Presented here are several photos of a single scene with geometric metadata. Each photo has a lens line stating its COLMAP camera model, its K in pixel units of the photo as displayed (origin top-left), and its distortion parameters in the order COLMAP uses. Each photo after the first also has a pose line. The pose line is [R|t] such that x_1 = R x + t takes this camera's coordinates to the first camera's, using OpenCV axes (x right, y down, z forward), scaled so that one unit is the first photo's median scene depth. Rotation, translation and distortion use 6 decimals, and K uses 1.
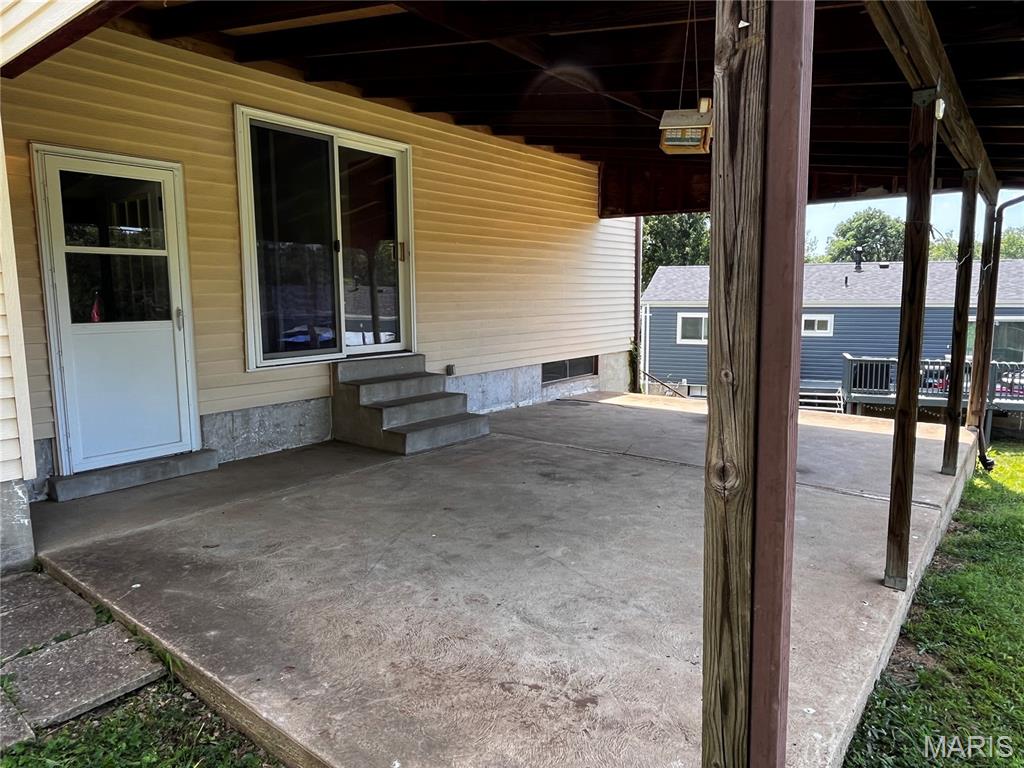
lens RADIAL K [[666.1, 0, 512.0], [0, 666.1, 384.0], [0, 0, 1]] dist [-0.001421, -0.000336]
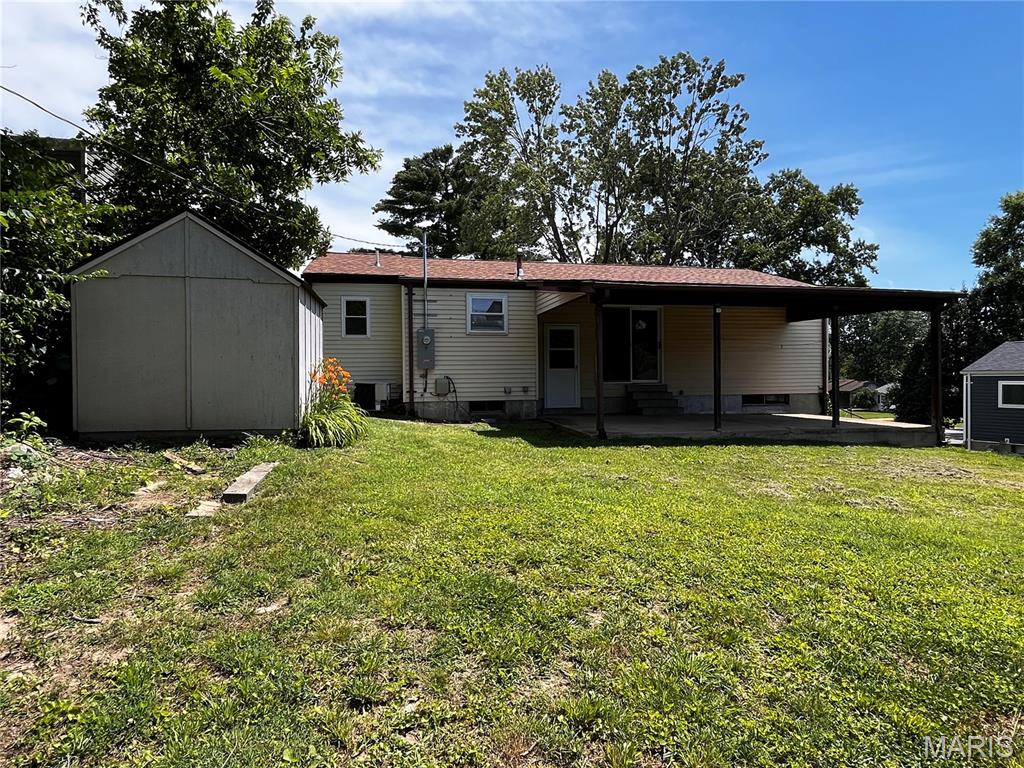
lens RADIAL K [[568.6, 0, 512.0], [0, 568.6, 384.0], [0, 0, 1]] dist [0.000317, 0.000025]
pose [[0.764524, 0.012537, -0.644473, 0.850960], [-0.085892, 0.992876, -0.082577, 0.190810], [0.638847, 0.118487, 0.760155, -1.071087]]
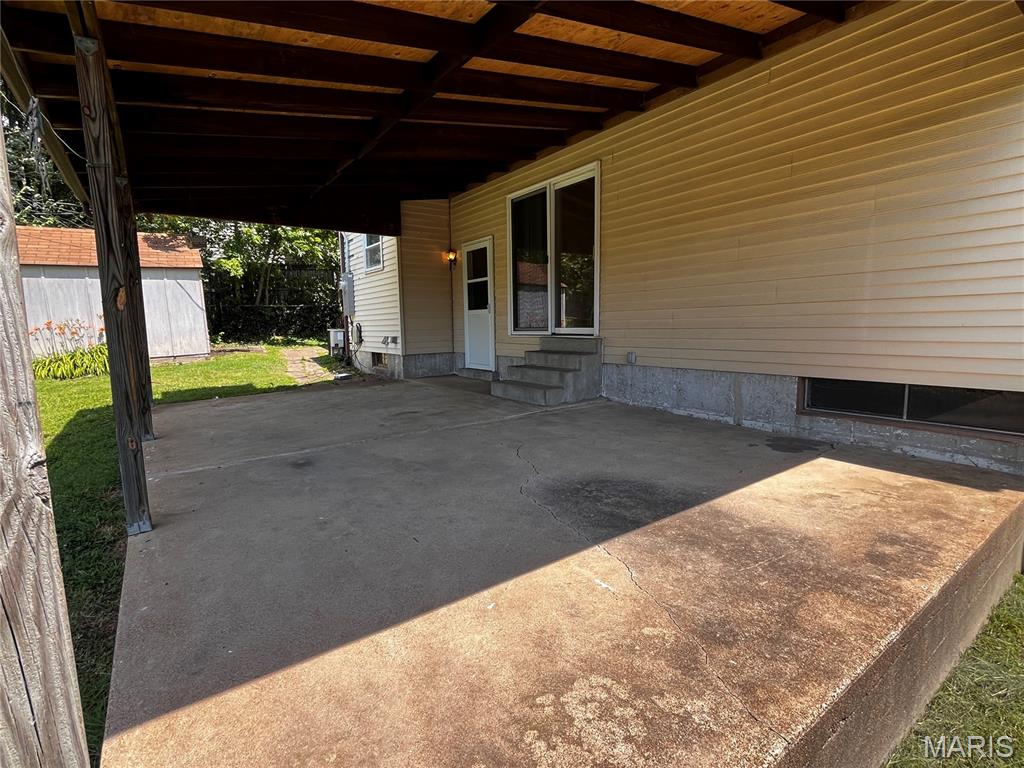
lens RADIAL K [[488.2, 0, 512.0], [0, 488.2, 384.0], [0, 0, 1]] dist [0.001487, 0.000172]
pose [[-0.275783, 0.132582, -0.952032, 0.776957], [-0.107736, 0.979938, 0.167676, -0.098858], [0.955163, 0.148810, -0.255966, 1.143063]]
